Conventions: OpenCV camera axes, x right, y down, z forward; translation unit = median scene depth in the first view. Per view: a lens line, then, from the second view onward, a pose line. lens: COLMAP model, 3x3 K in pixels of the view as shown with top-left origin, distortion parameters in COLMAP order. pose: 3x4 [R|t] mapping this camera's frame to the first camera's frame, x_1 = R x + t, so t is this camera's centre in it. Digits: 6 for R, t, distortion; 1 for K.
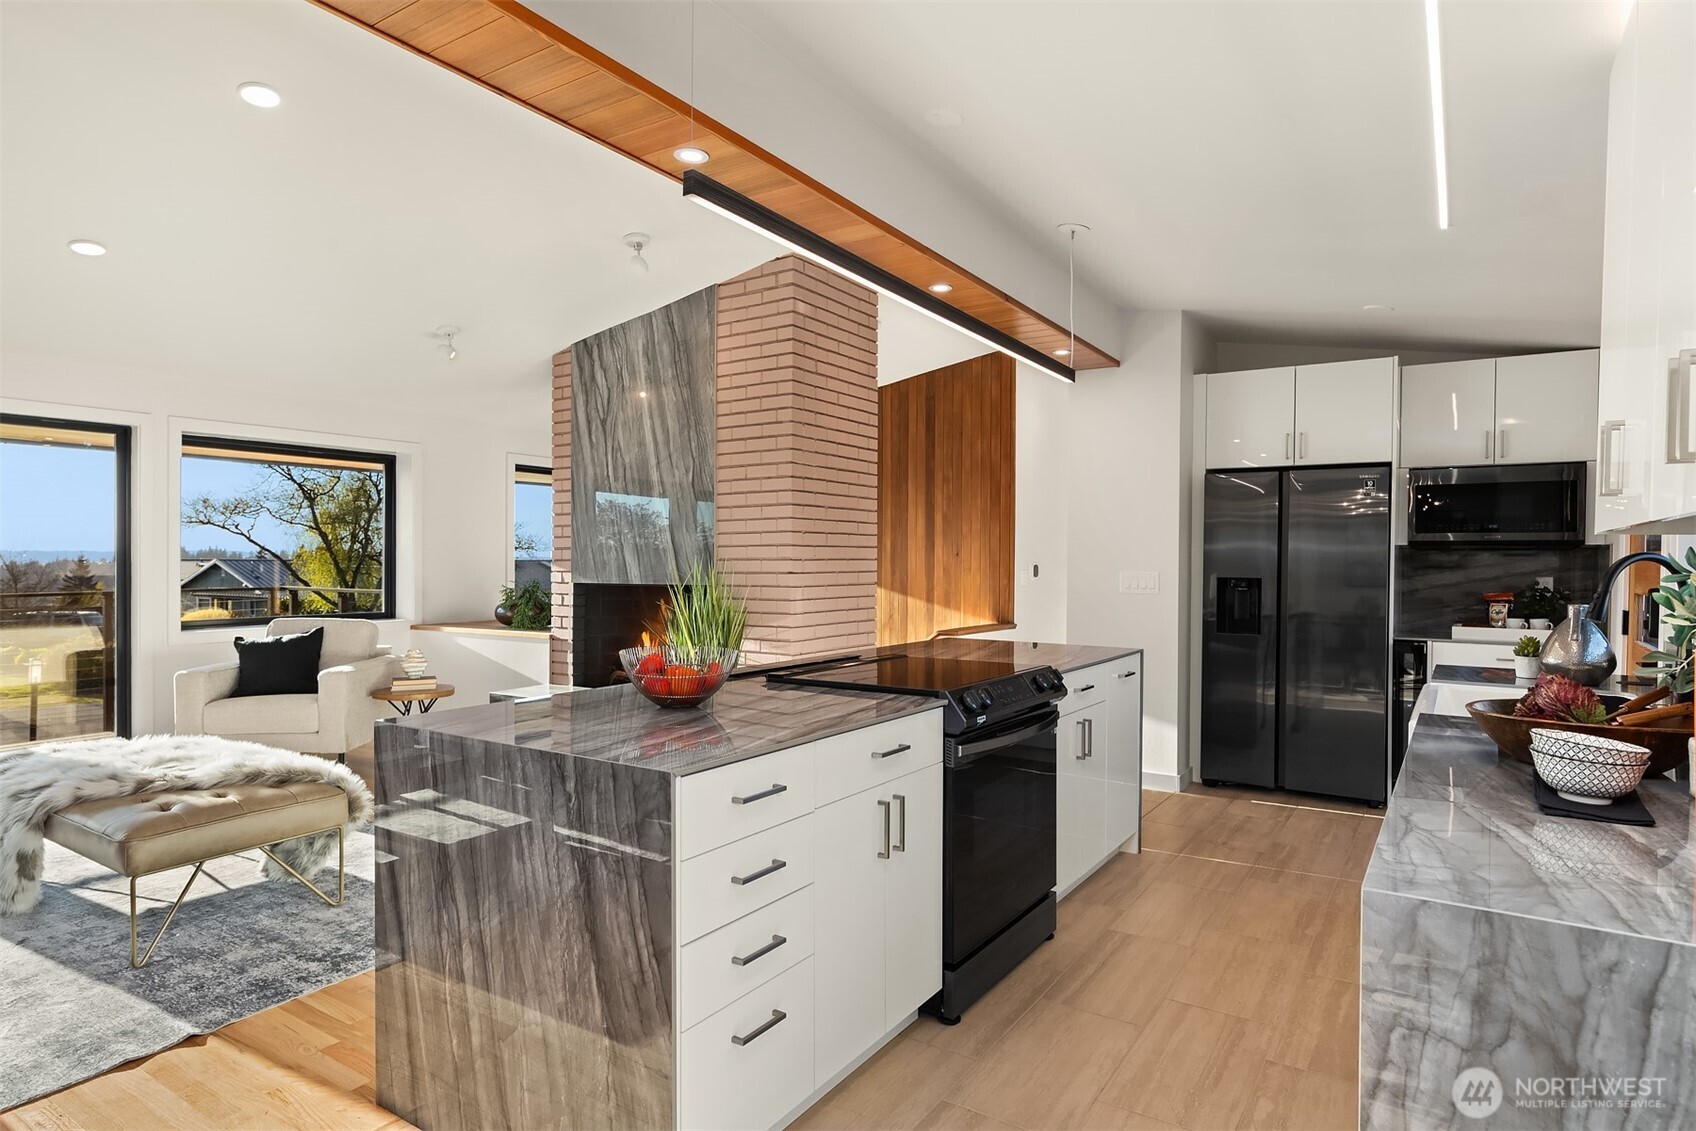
lens RADIAL K [[937.5, 0, 846.9], [0, 937.5, 569.6], [0, 0, 1]] dist [0.003436, 0.000354]
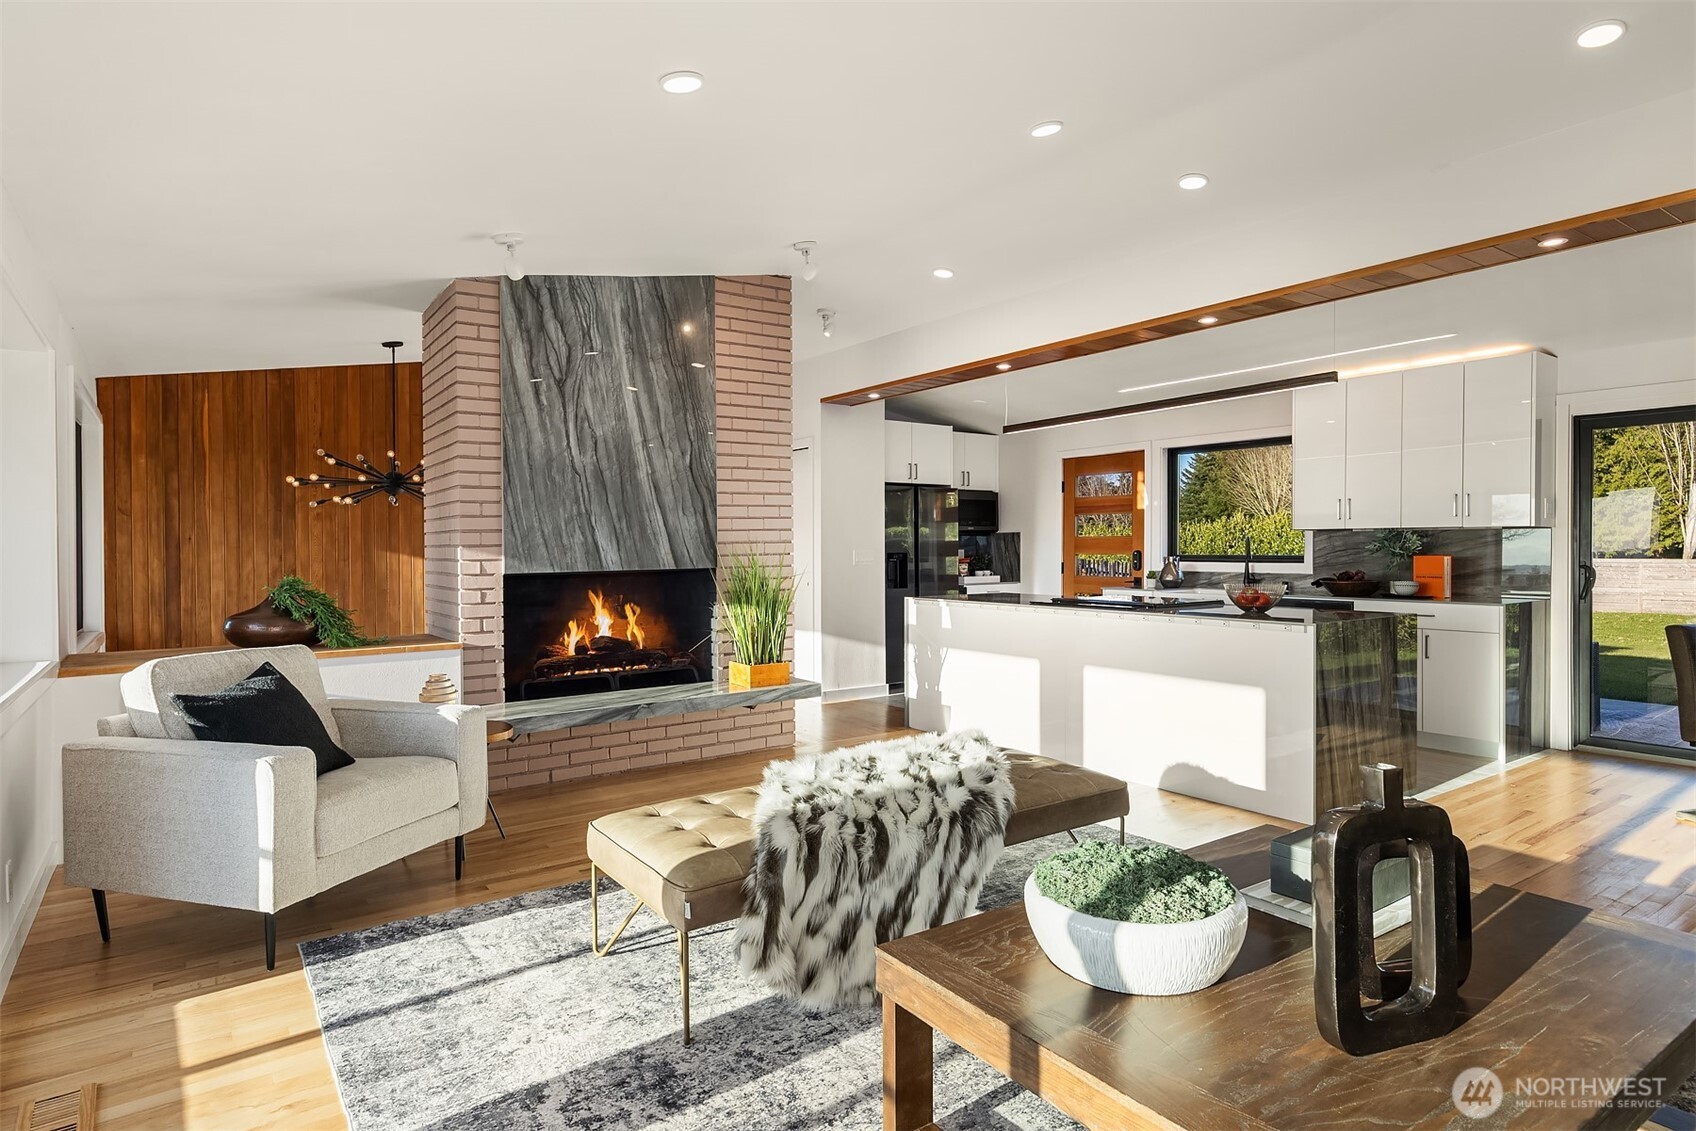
lens RADIAL K [[931.4, 0, 846.6], [0, 931.4, 555.5], [0, 0, 1]] dist [-0.000384, -0.000028]
pose [[0.366158, -0.017326, 0.930391, -0.990899], [0.018091, 0.999770, 0.011498, -0.005784], [-0.930377, 0.012622, 0.366387, 0.467322]]
